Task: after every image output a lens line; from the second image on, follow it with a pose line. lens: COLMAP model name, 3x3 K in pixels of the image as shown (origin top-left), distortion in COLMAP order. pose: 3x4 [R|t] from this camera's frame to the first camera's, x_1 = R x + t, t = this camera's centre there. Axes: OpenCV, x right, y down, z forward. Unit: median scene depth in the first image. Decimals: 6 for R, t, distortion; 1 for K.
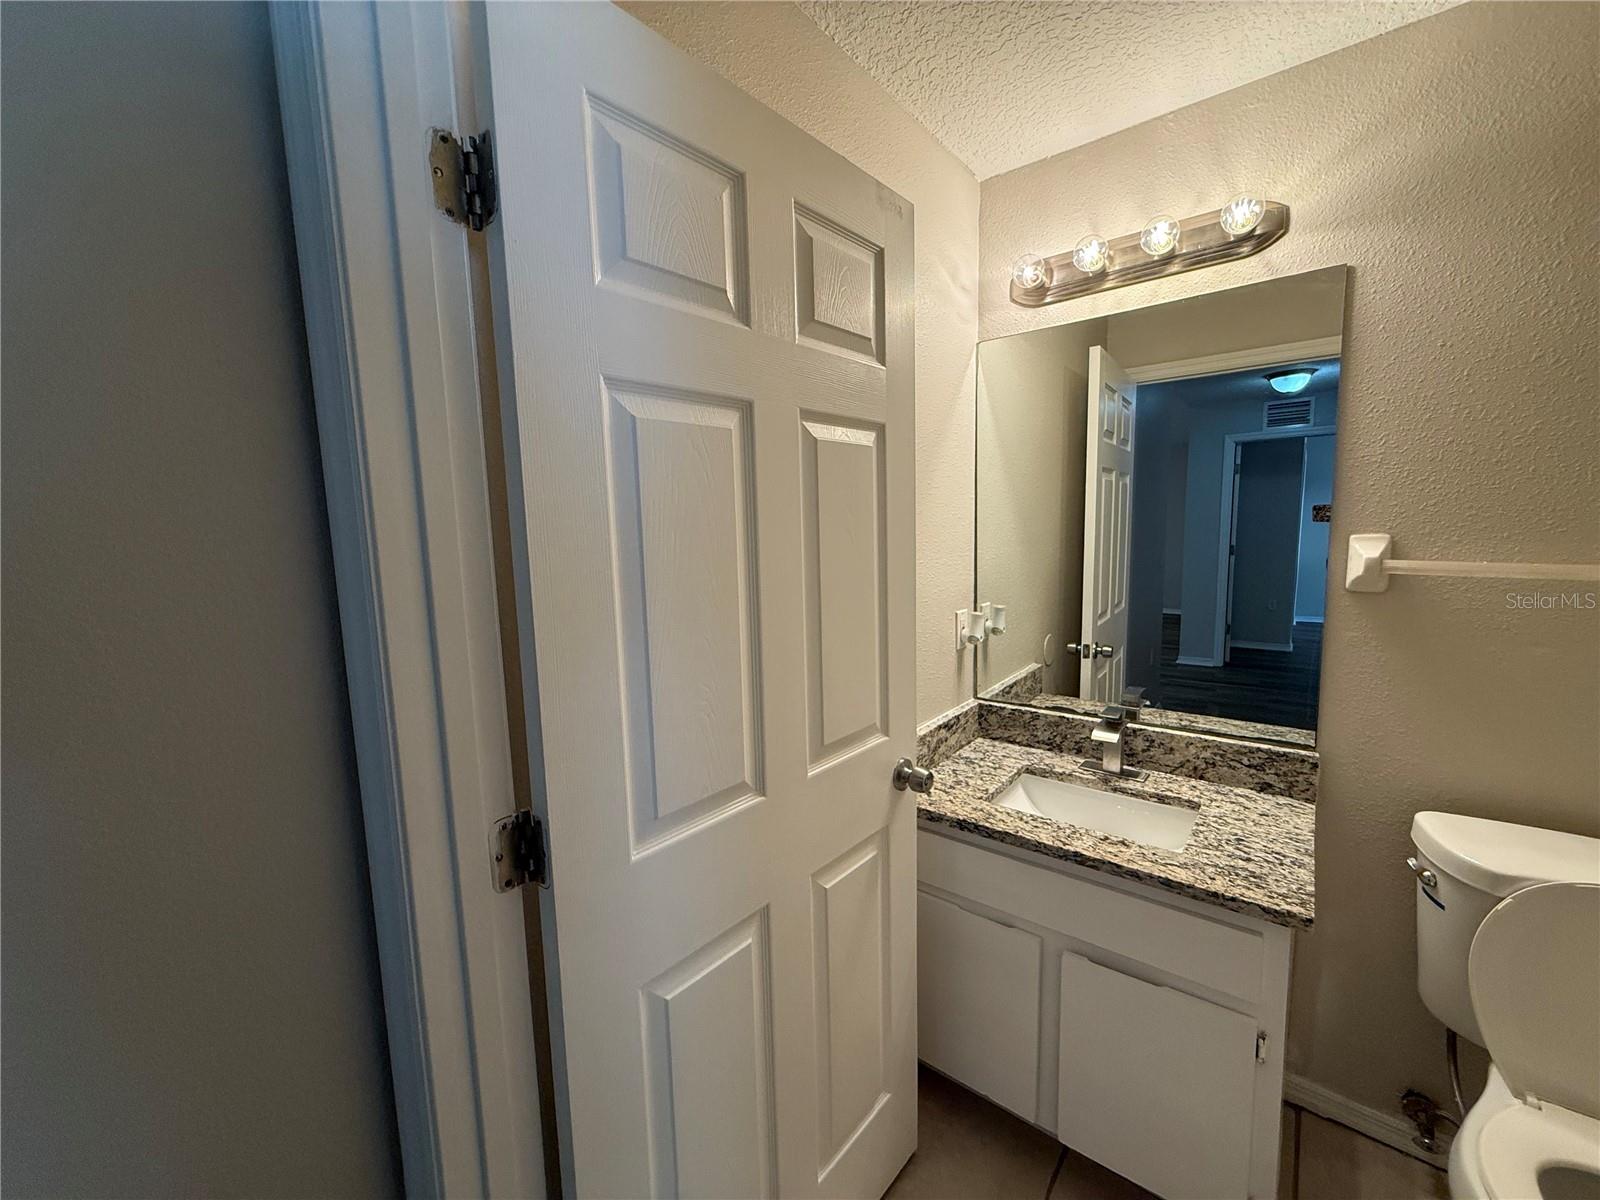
lens RADIAL K [[637.0, 0, 800.5], [0, 637.0, 598.6], [0, 0, 1]] dist [-0.000214, 0.000100]
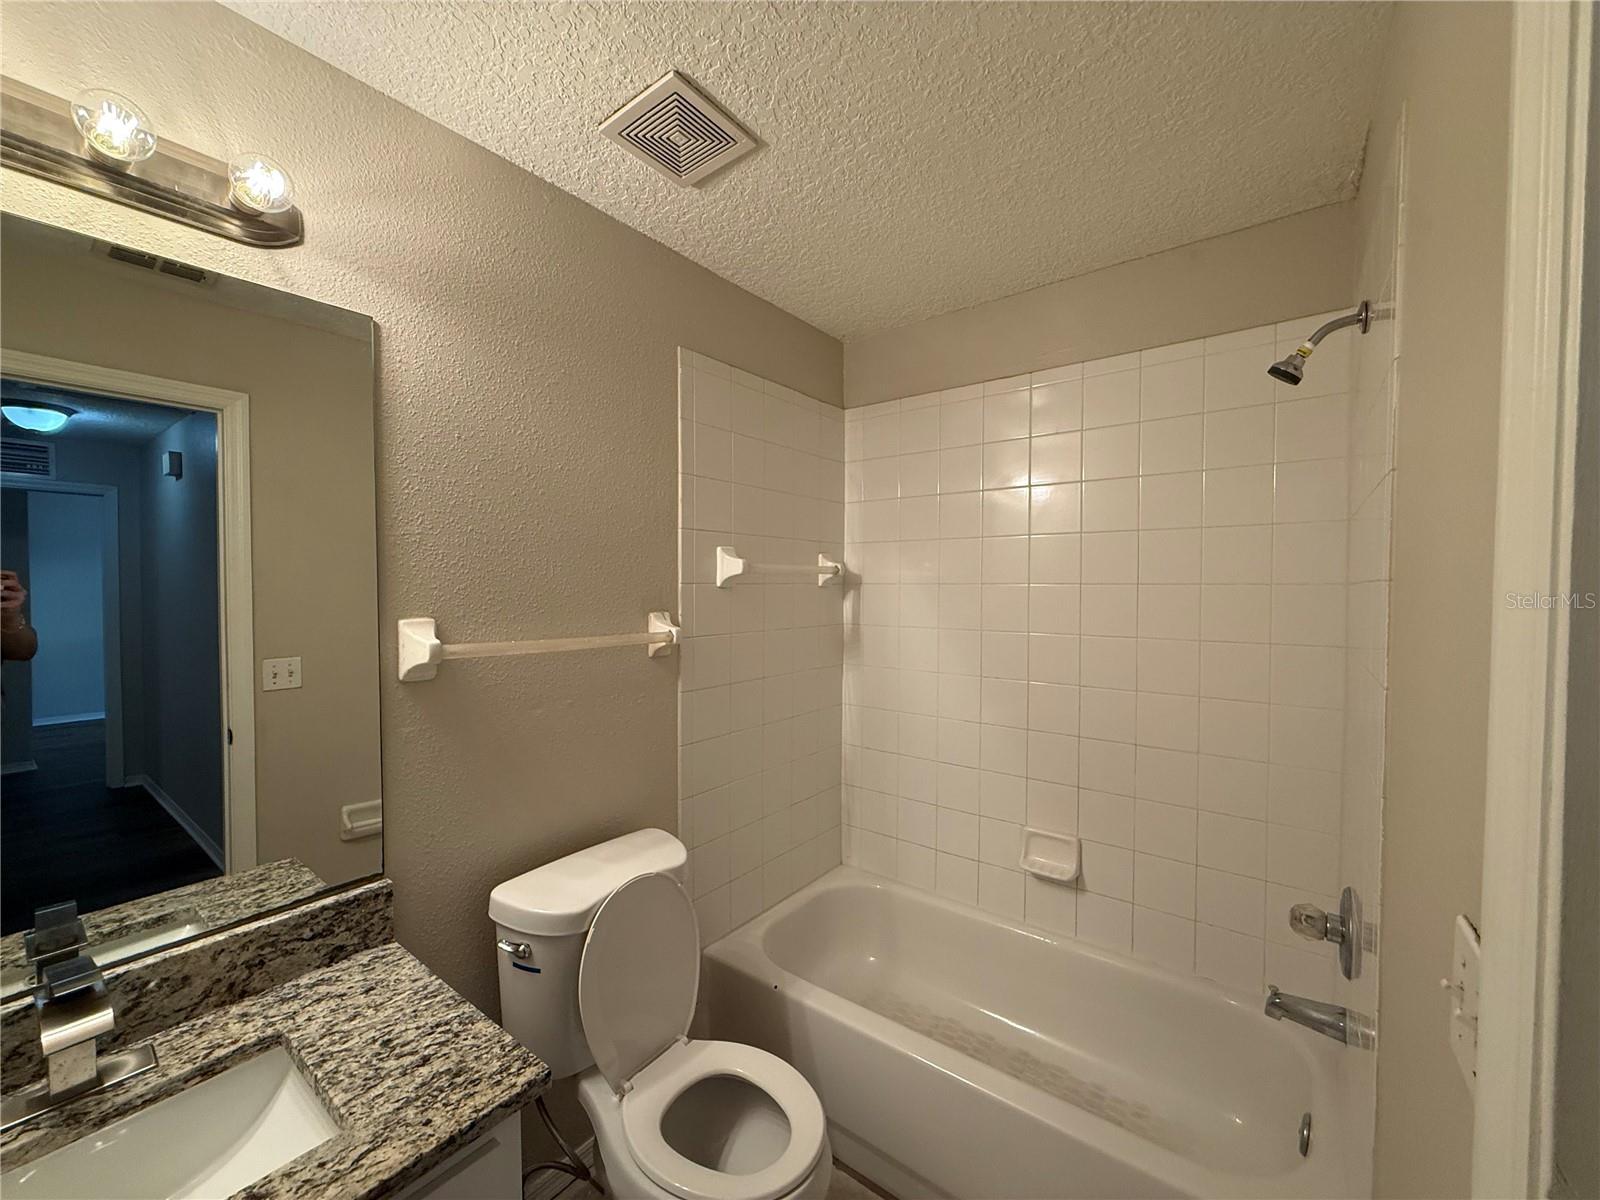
lens RADIAL K [[637.0, 0, 800.5], [0, 637.0, 598.6], [0, 0, 1]] dist [-0.000214, 0.000100]
pose [[-0.026798, 0.004620, 0.999630, -0.044069], [0.114755, 0.993393, -0.001515, -0.060573], [-0.993032, 0.114672, -0.027151, 0.439971]]
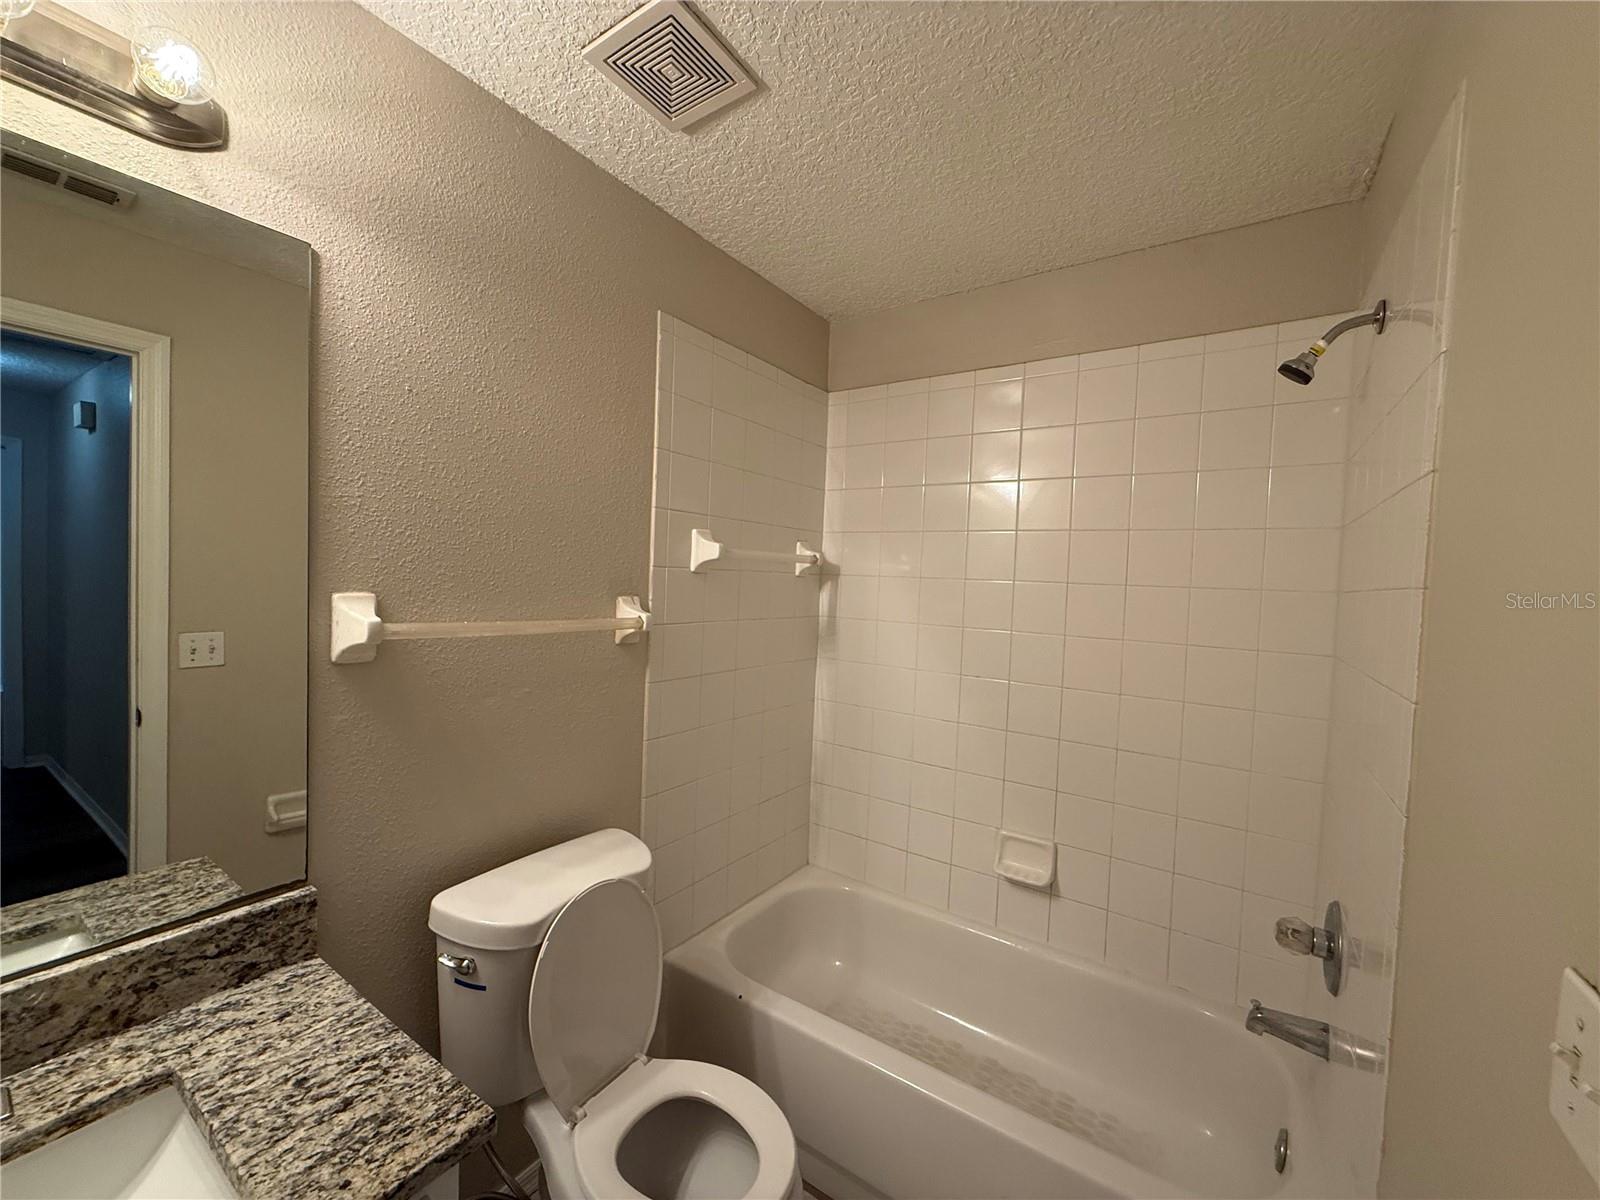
lens RADIAL K [[637.0, 0, 800.5], [0, 637.0, 598.6], [0, 0, 1]] dist [-0.000214, 0.000100]
pose [[-0.087169, -0.009941, 0.996144, 0.026895], [0.078514, 0.996771, 0.016817, -0.058472], [-0.993095, 0.079677, -0.086107, 0.471914]]
